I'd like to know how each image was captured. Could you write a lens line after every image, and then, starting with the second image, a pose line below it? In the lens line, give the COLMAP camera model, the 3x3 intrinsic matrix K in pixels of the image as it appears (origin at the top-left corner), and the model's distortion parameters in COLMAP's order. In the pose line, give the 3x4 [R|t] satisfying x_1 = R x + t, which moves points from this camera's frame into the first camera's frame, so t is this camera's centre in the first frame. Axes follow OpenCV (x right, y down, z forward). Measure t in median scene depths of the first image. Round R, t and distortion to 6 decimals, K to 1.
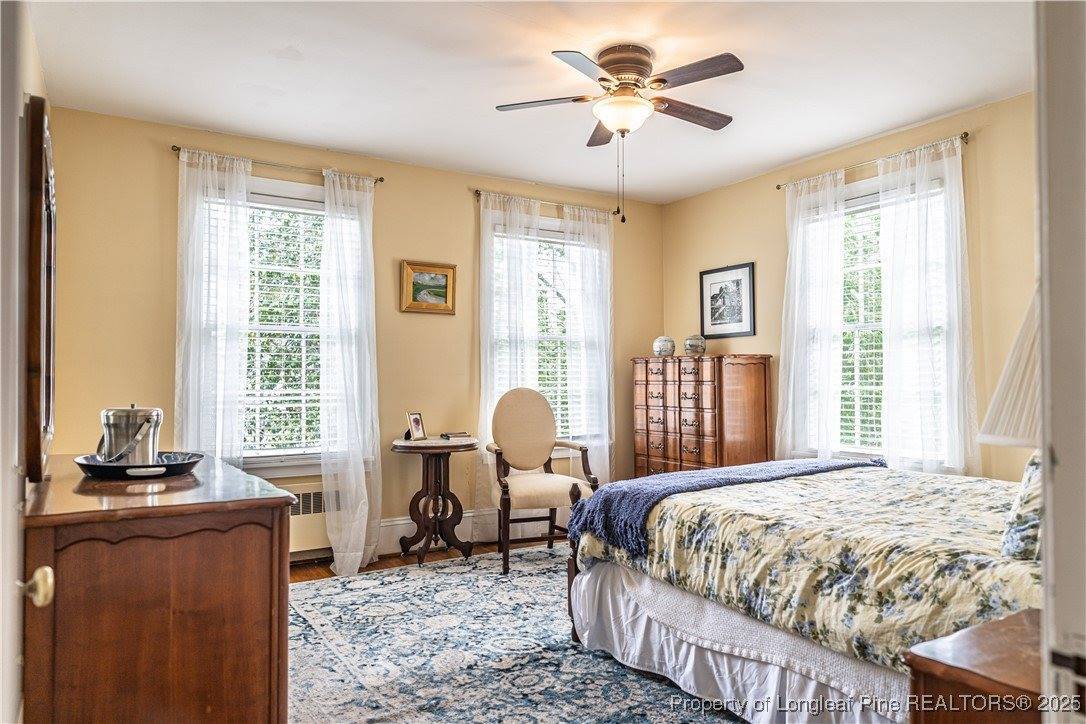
lens RADIAL K [[721.9, 0, 538.7], [0, 721.9, 366.0], [0, 0, 1]] dist [0.005160, 0.001222]
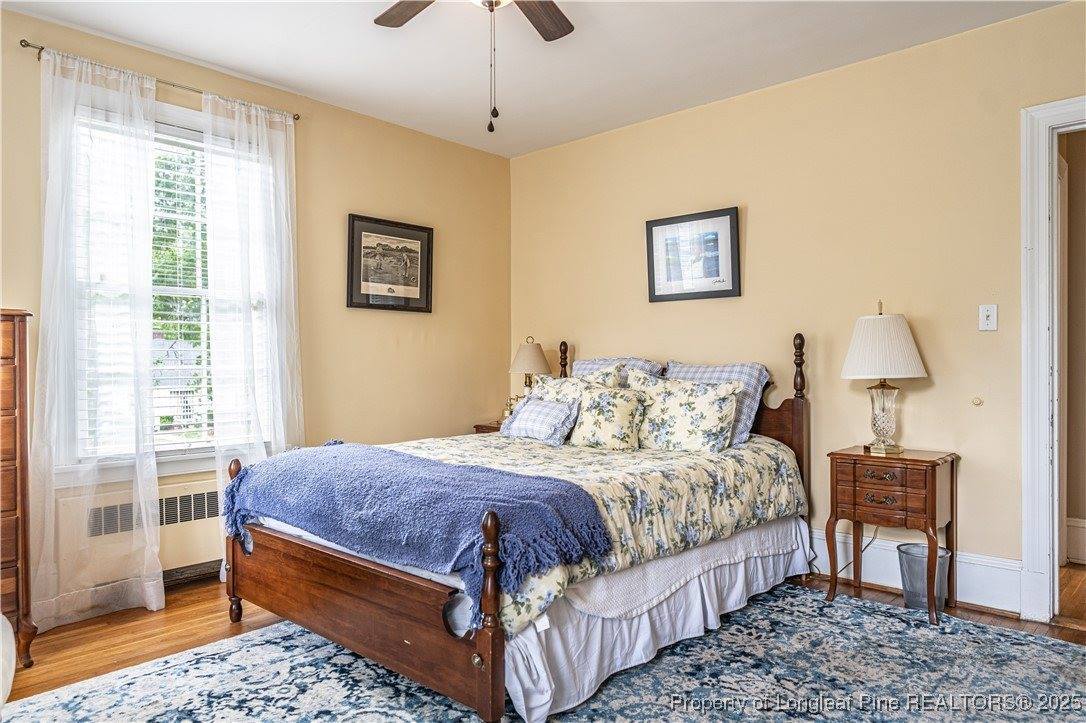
lens RADIAL K [[721.9, 0, 538.5], [0, 721.9, 357.4], [0, 0, 1]] dist [0.005160, 0.001222]
pose [[-0.263866, 0.004975, 0.964547, -0.730724], [-0.014425, 0.999855, -0.009103, 0.036883], [-0.964452, -0.016316, -0.263756, 1.416389]]
